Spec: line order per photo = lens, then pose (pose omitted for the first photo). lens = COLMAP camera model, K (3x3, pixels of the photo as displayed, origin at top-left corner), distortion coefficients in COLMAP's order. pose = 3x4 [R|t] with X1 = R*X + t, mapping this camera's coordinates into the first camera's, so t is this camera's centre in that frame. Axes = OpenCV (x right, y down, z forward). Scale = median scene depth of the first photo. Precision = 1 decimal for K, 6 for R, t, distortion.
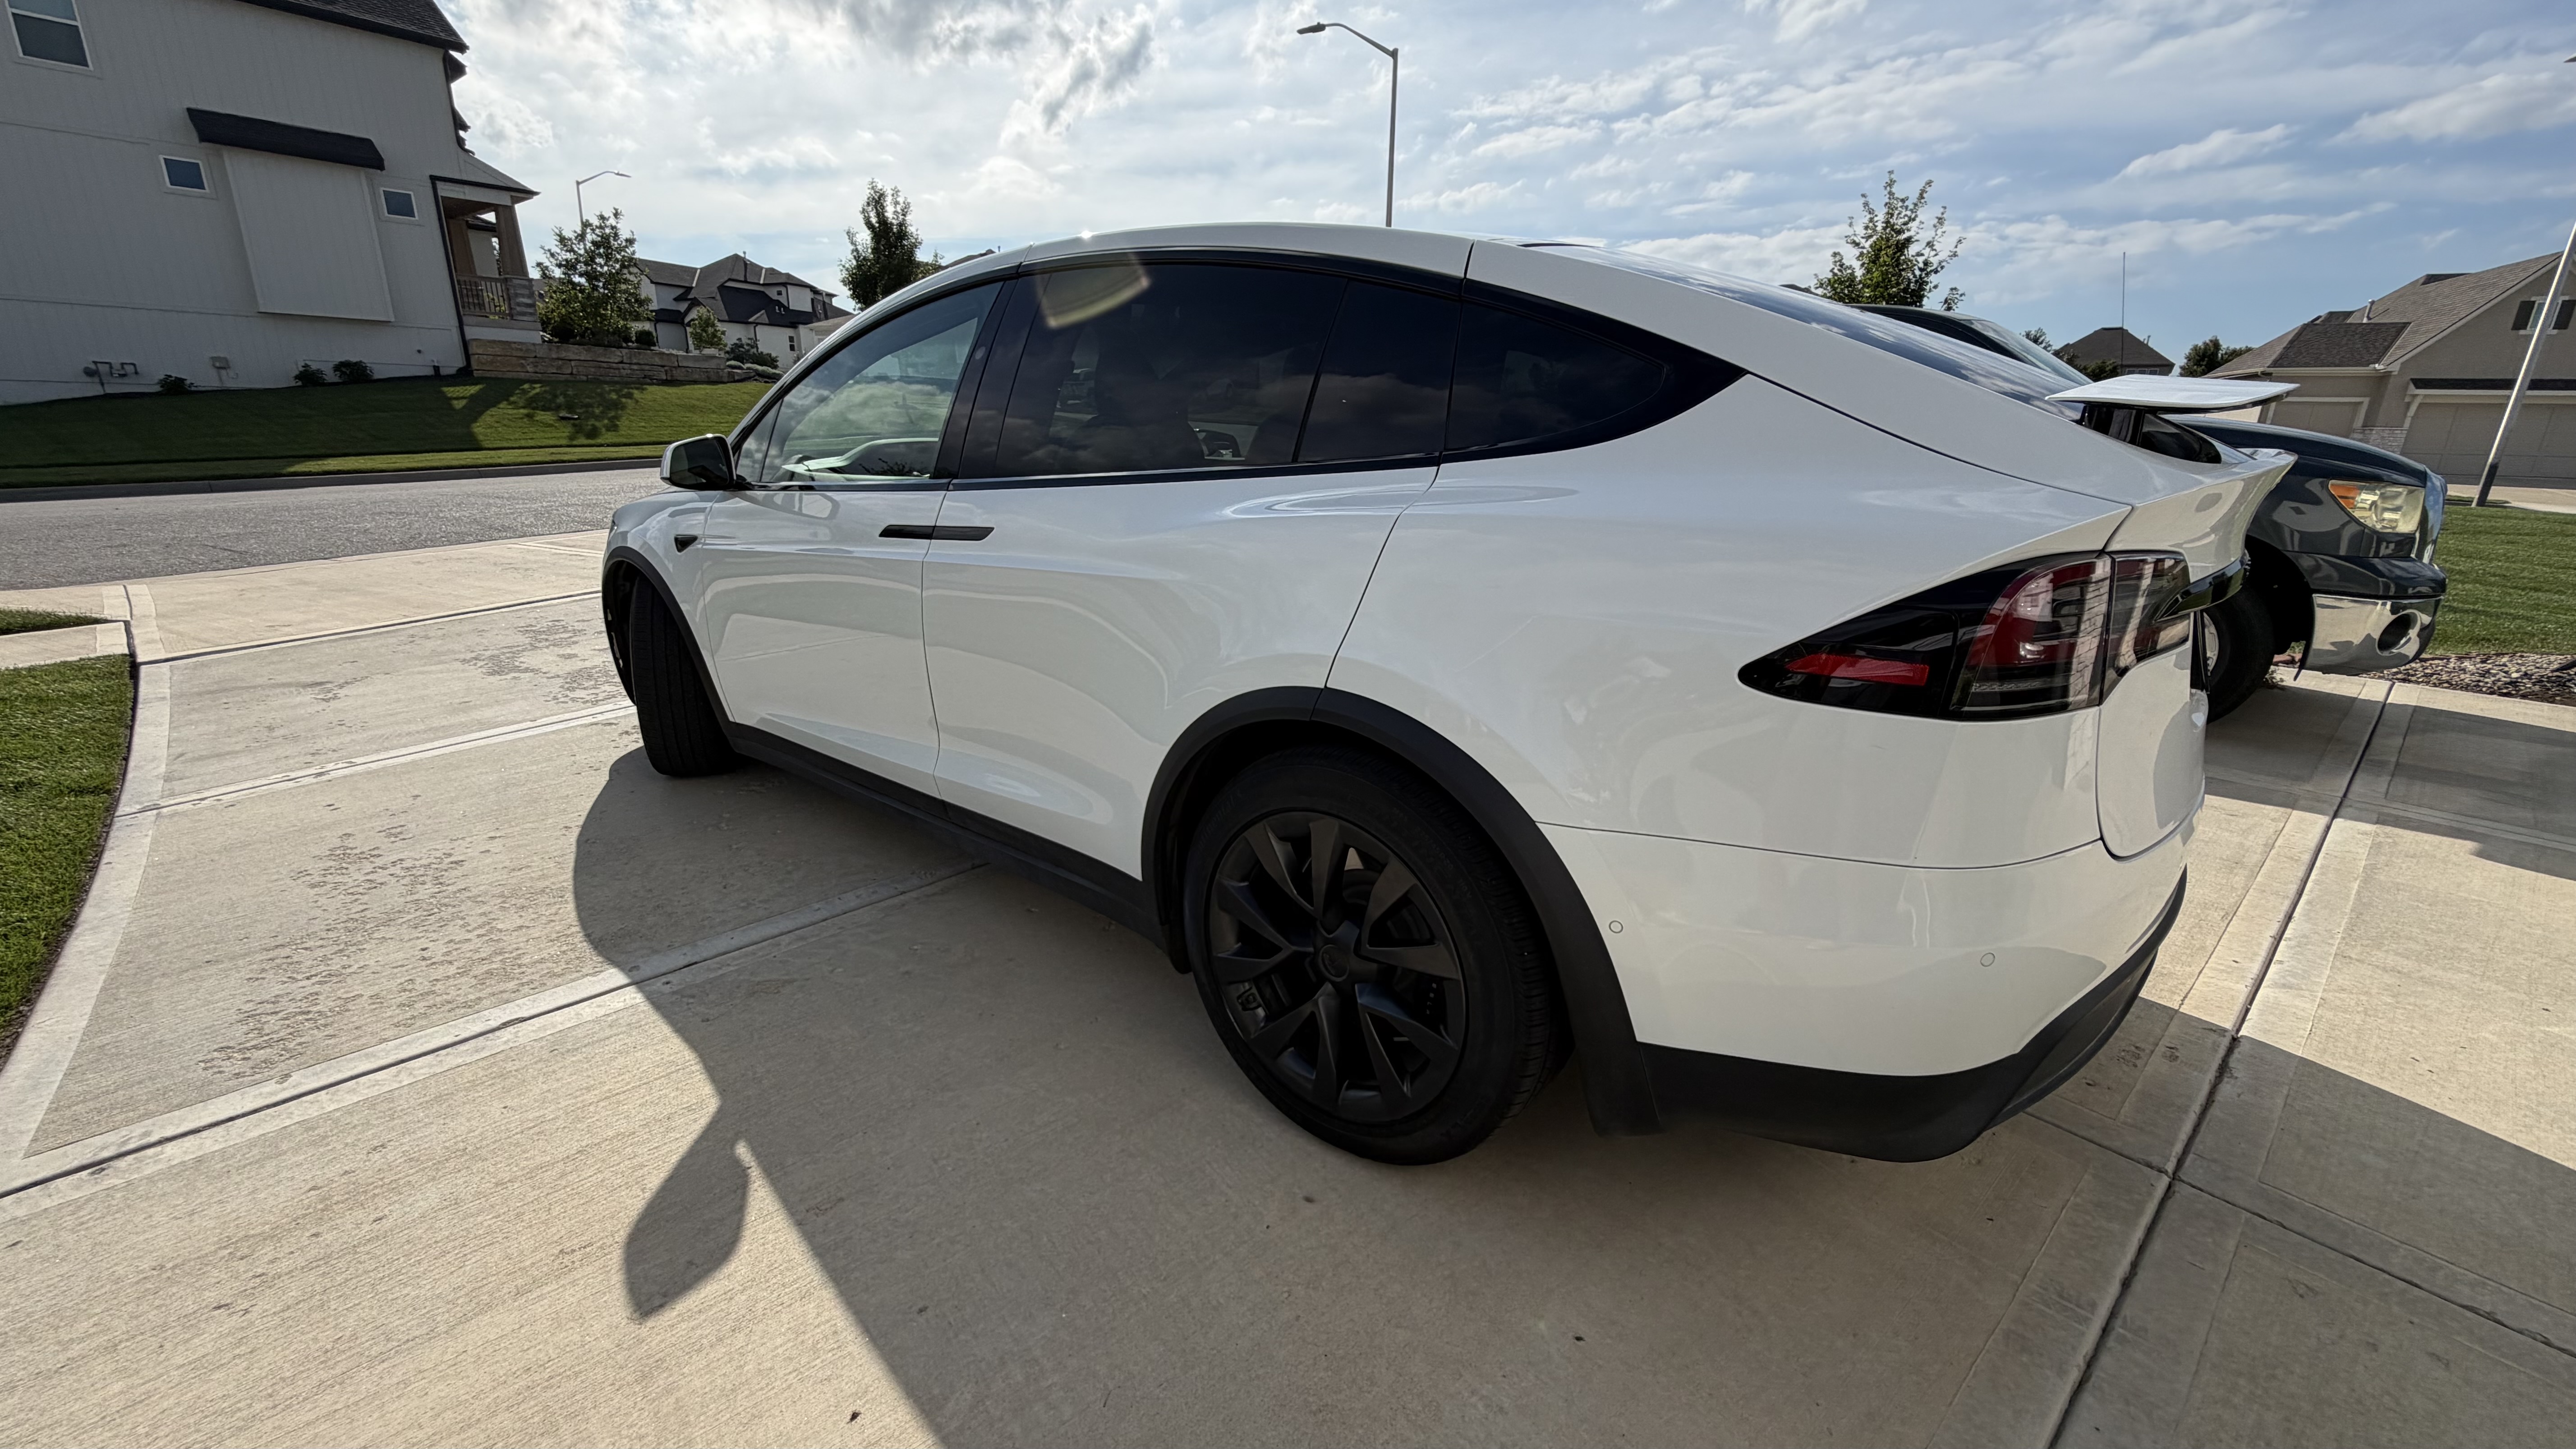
lens RADIAL K [[1030.6, 0, 1277.0], [0, 1030.6, 732.9], [0, 0, 1]] dist [0.000620, 0.001149]
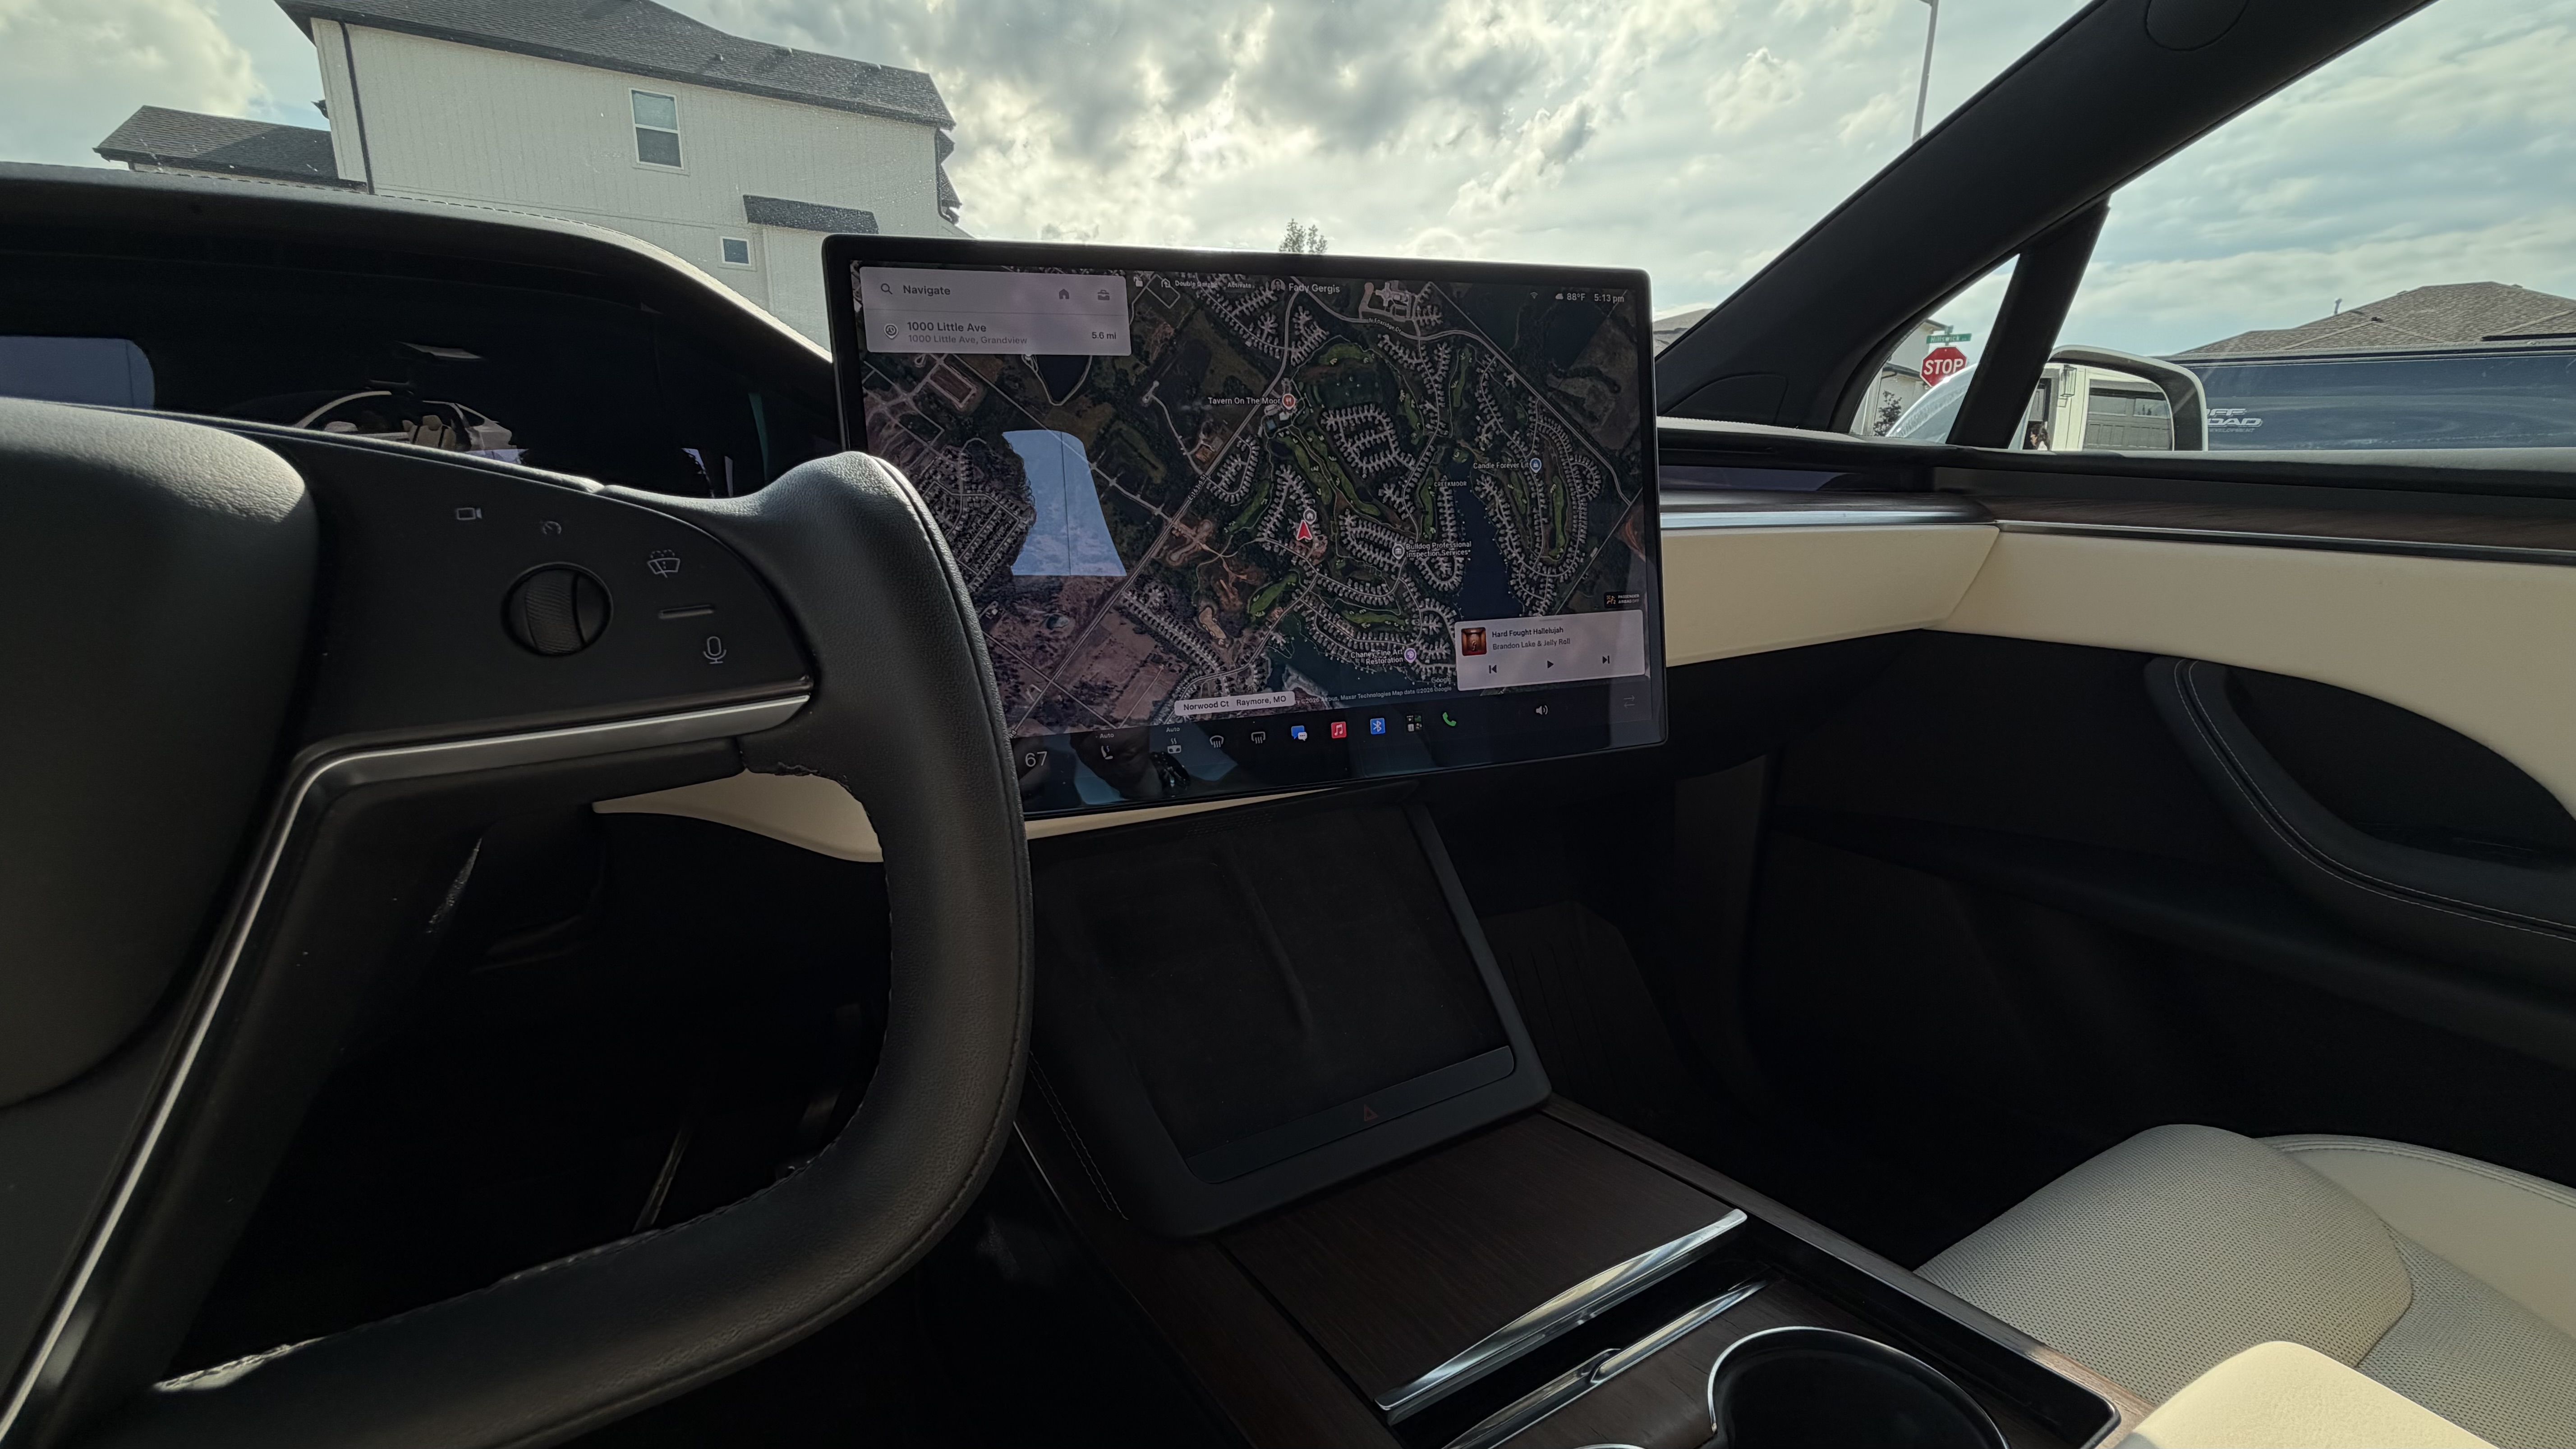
lens RADIAL K [[1030.6, 0, 1285.6], [0, 1030.6, 723.1], [0, 0, 1]] dist [0.000620, 0.001149]
pose [[0.936710, 0.088801, -0.338656, -0.027759], [-0.106058, 0.993820, -0.032759, -0.032253], [0.333654, 0.066603, 0.940340, 0.124296]]
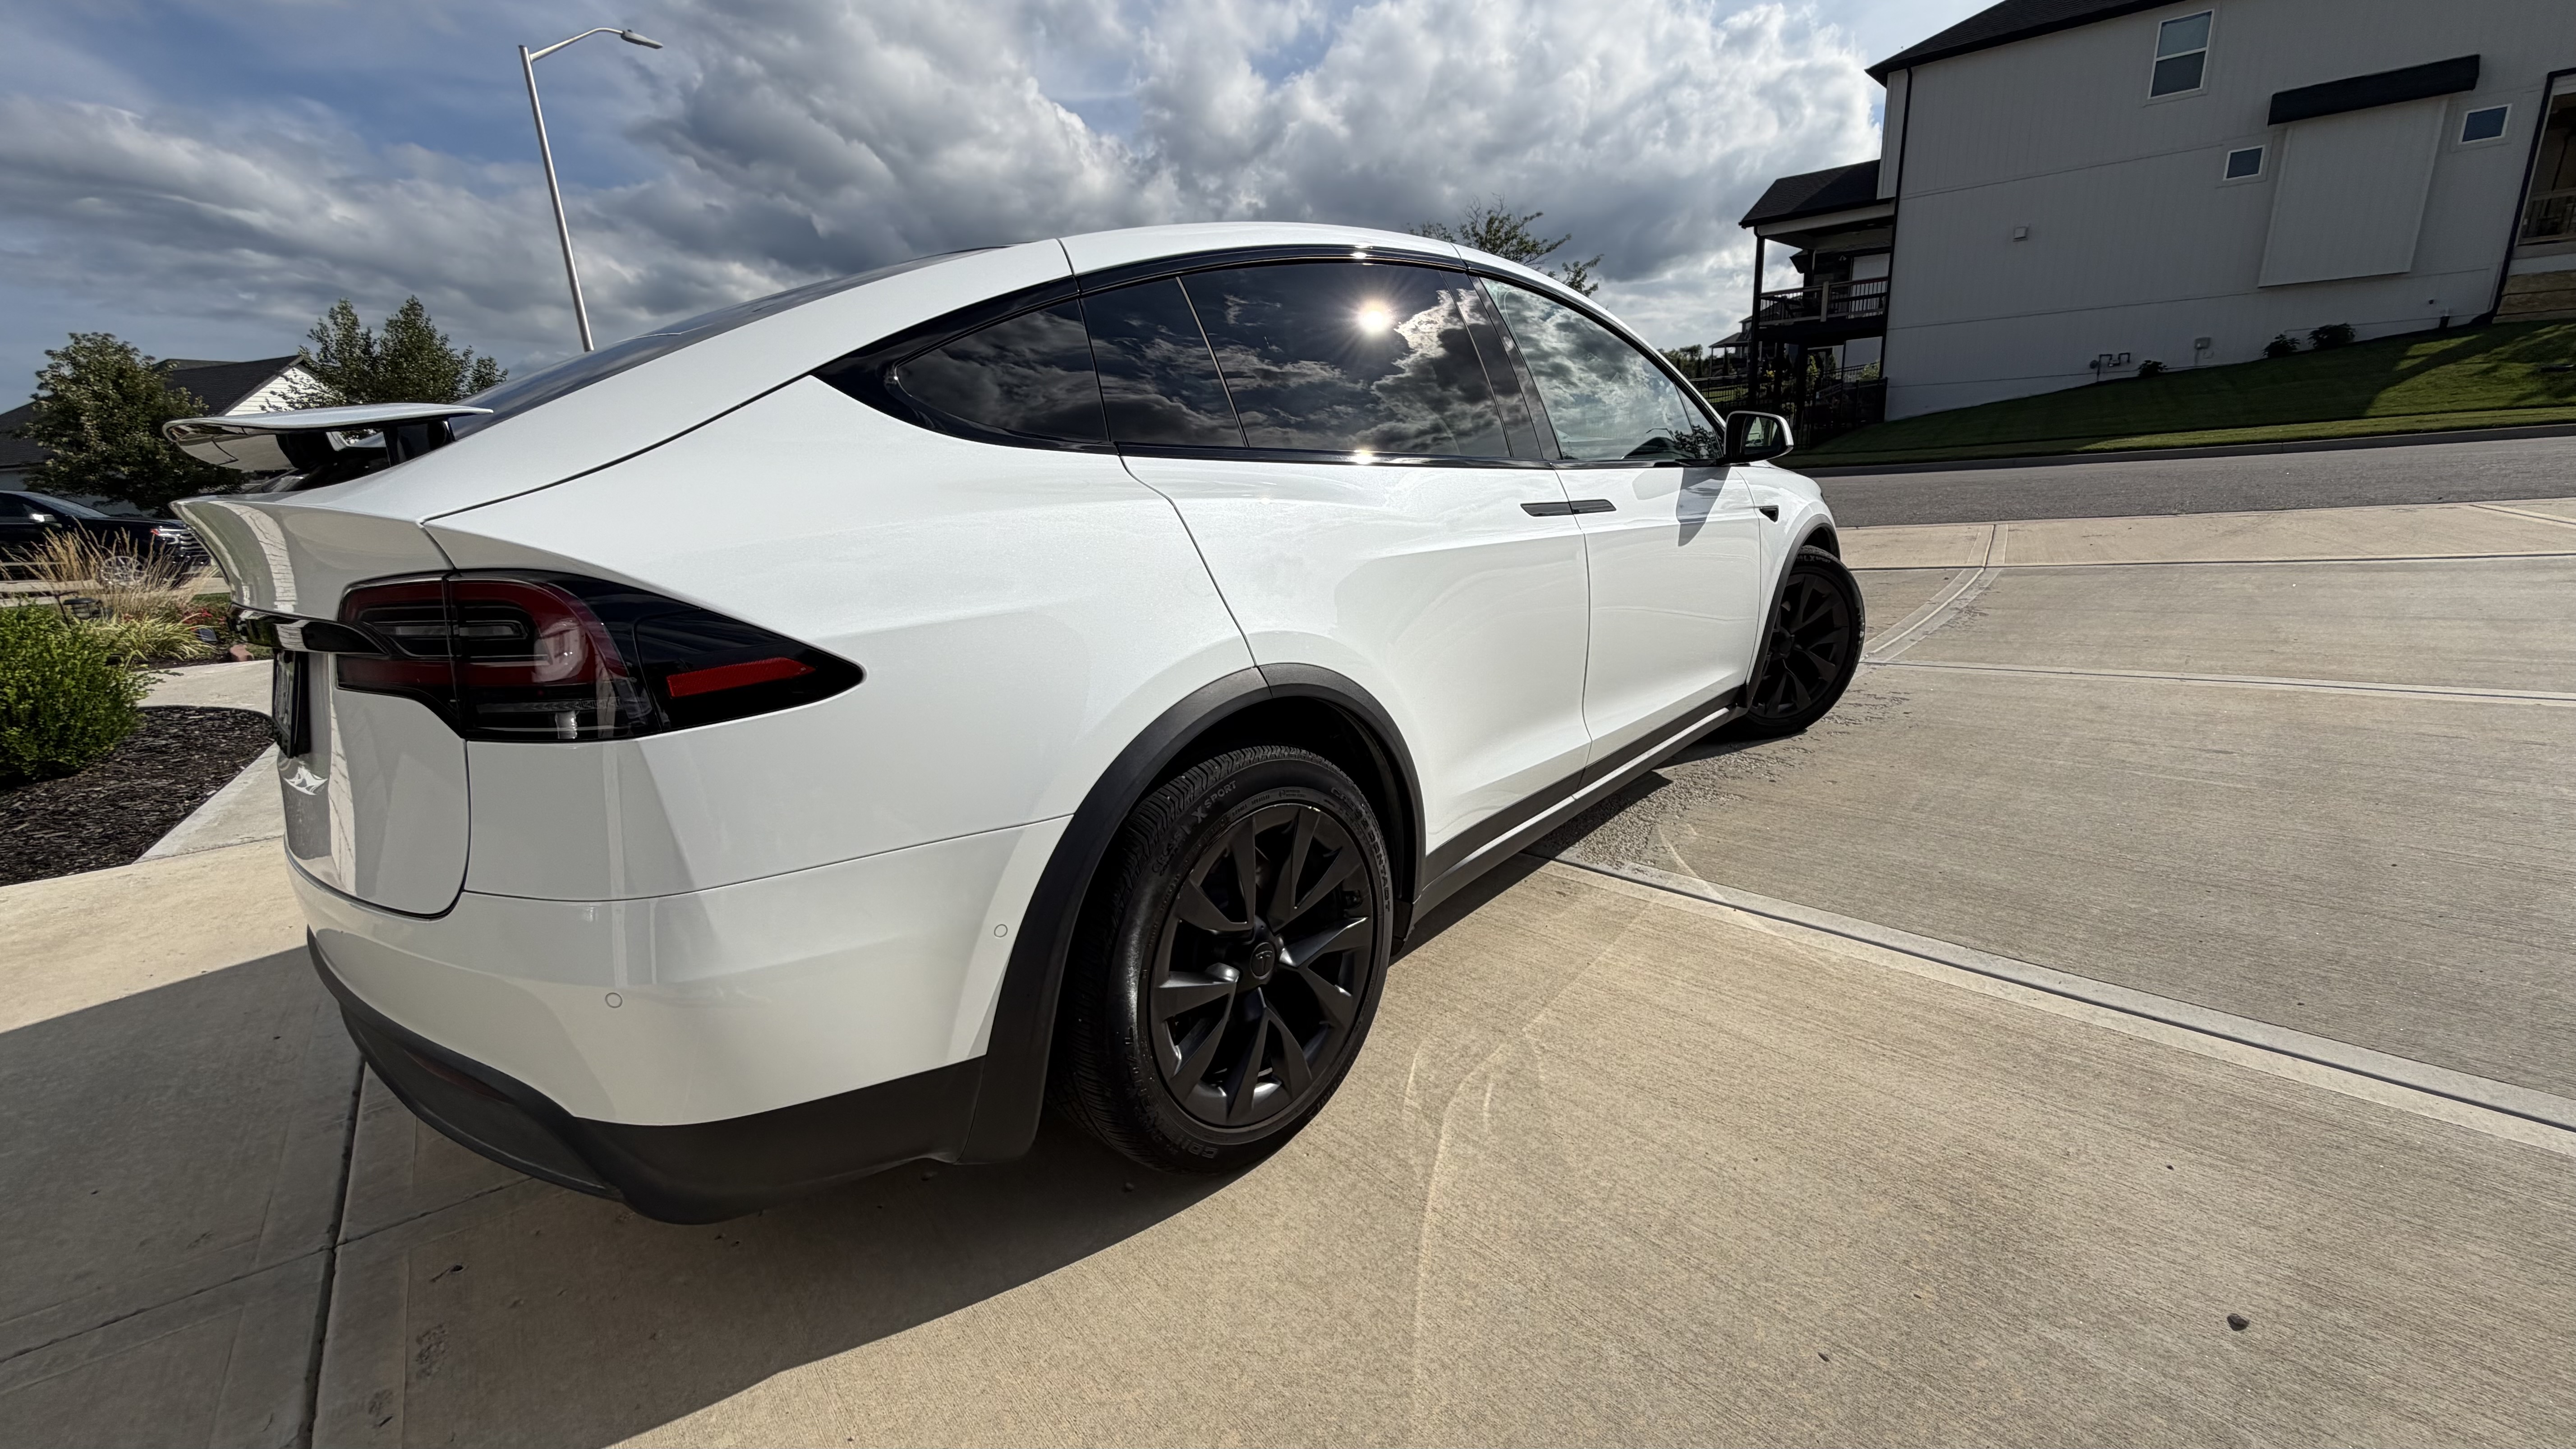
lens RADIAL K [[1030.6, 0, 1282.7], [0, 1030.6, 721.8], [0, 0, 1]] dist [0.000620, 0.001149]
pose [[-0.030696, 0.249664, -0.967846, 0.114277], [-0.230998, 0.940317, 0.249888, -0.035484], [0.972470, 0.231241, 0.028808, 0.125879]]
